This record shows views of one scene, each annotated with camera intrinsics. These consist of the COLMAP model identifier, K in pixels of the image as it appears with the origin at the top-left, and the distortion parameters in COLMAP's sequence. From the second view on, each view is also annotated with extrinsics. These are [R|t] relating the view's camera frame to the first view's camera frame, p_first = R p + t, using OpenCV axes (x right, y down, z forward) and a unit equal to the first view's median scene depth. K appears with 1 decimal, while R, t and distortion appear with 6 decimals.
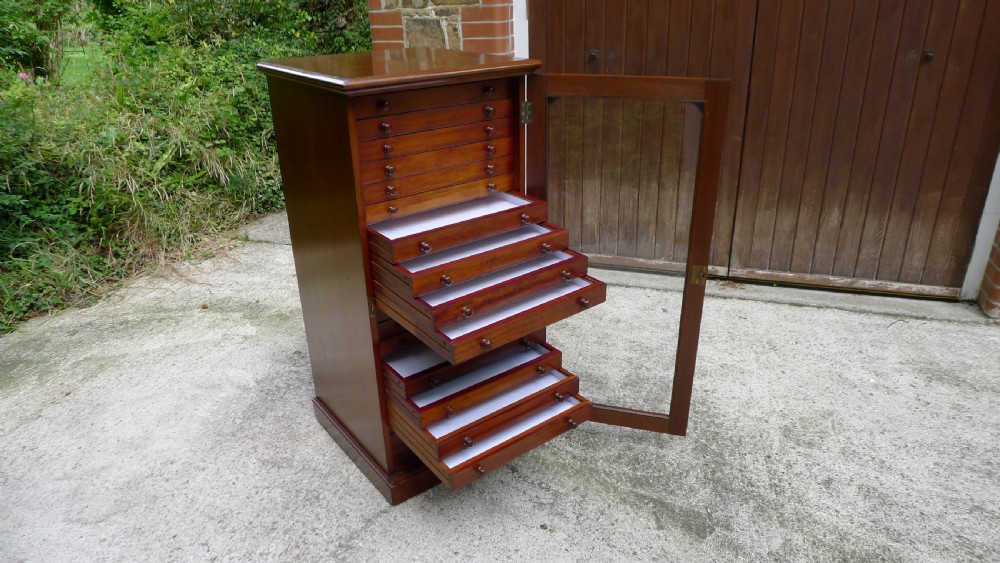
lens RADIAL K [[651.5, 0, 500.4], [0, 651.5, 273.7], [0, 0, 1]] dist [-0.054136, 0.015545]
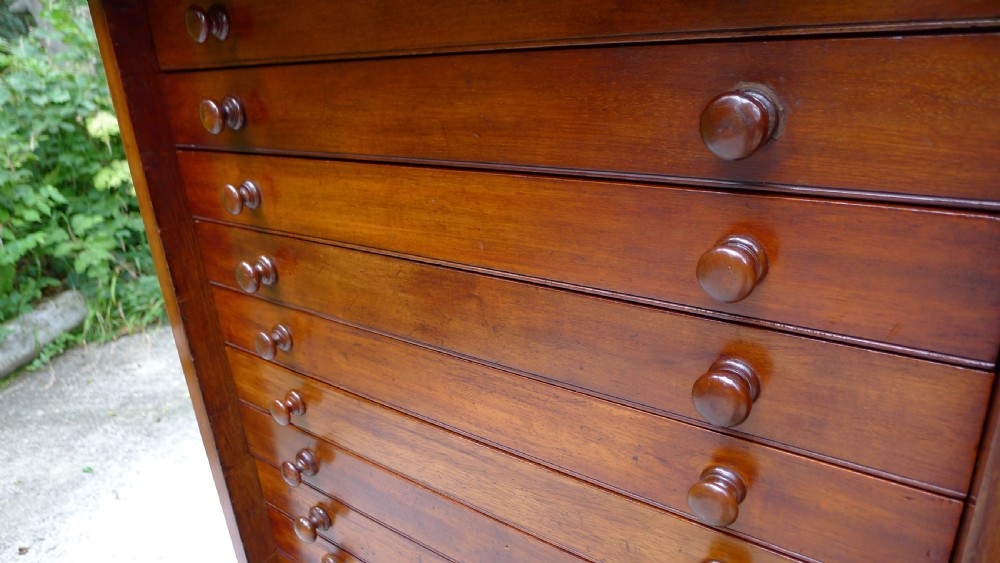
lens RADIAL K [[651.5, 0, 497.7], [0, 651.5, 276.2], [0, 0, 1]] dist [-0.054136, 0.015545]
pose [[0.287782, 0.335008, -0.897191, 0.060765], [-0.333123, 0.913338, 0.234185, -0.149243], [0.897892, 0.231481, 0.374441, 0.577404]]
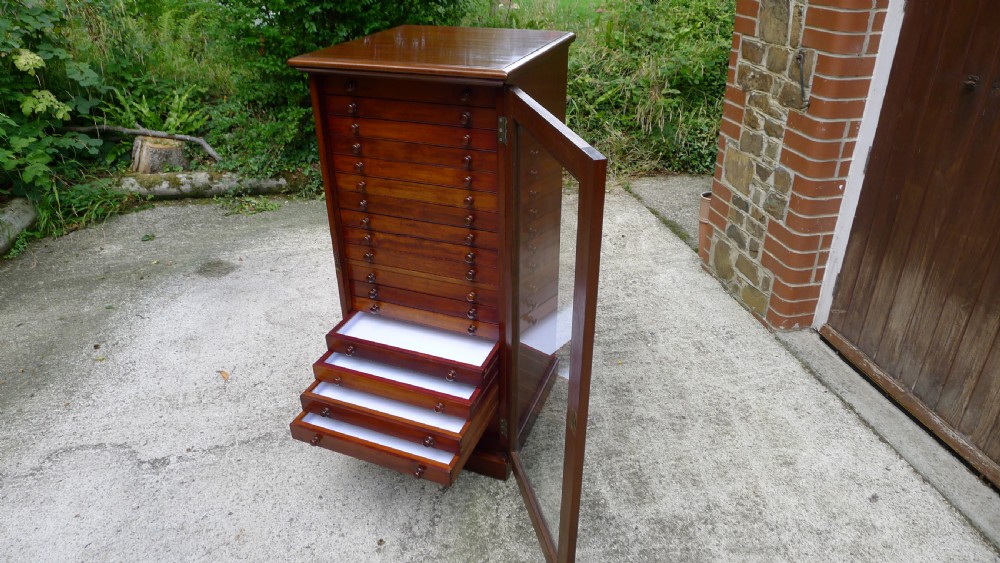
lens RADIAL K [[651.5, 0, 490.8], [0, 651.5, 276.6], [0, 0, 1]] dist [-0.054136, 0.015545]
pose [[0.513707, 0.423619, -0.746091, 0.474085], [-0.348009, 0.897737, 0.270106, -0.193883], [0.784216, 0.120891, 0.608597, 0.325762]]
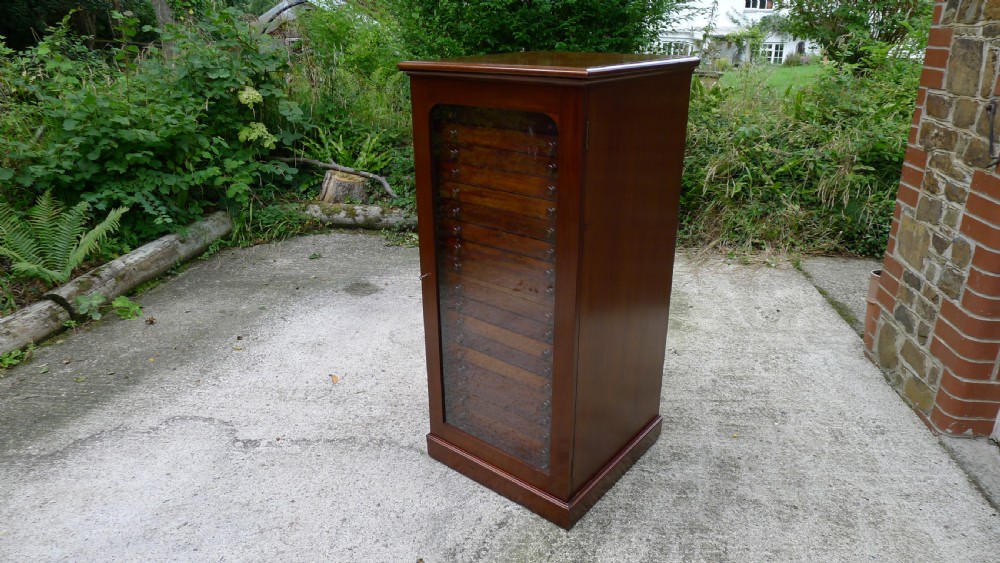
lens RADIAL K [[651.5, 0, 499.7], [0, 651.5, 285.9], [0, 0, 1]] dist [-0.054136, 0.015545]
pose [[0.229655, 0.385678, -0.893594, 0.513839], [-0.393748, 0.876461, 0.277090, -0.172440], [0.890068, 0.288216, 0.353144, 0.440201]]
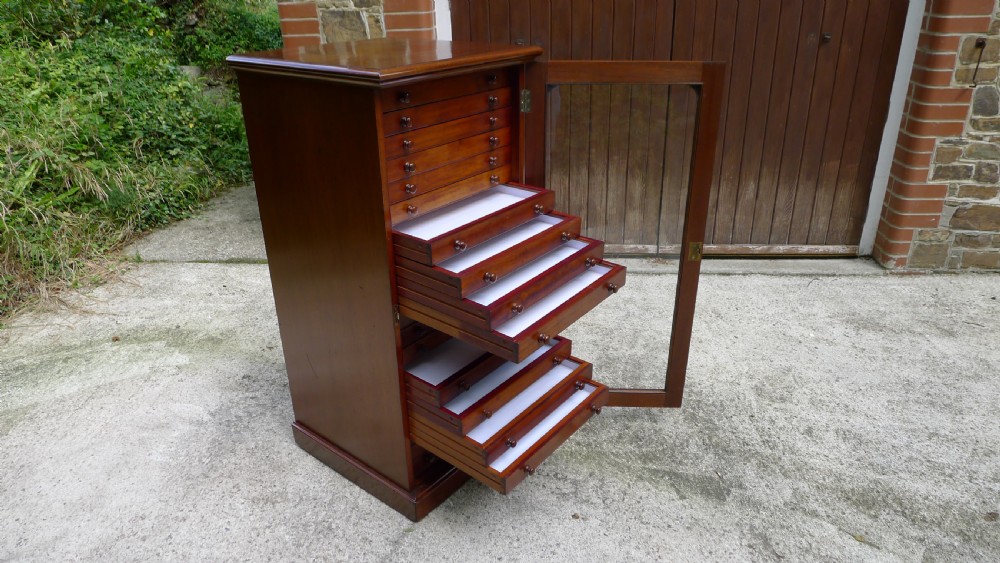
lens RADIAL K [[651.5, 0, 493.5], [0, 651.5, 272.3], [0, 0, 1]] dist [-0.054136, 0.015545]
pose [[0.972257, -0.093333, 0.214488, -0.156166], [0.092338, 0.995620, 0.014674, -0.006087], [-0.214918, 0.005539, 0.976616, 0.034892]]
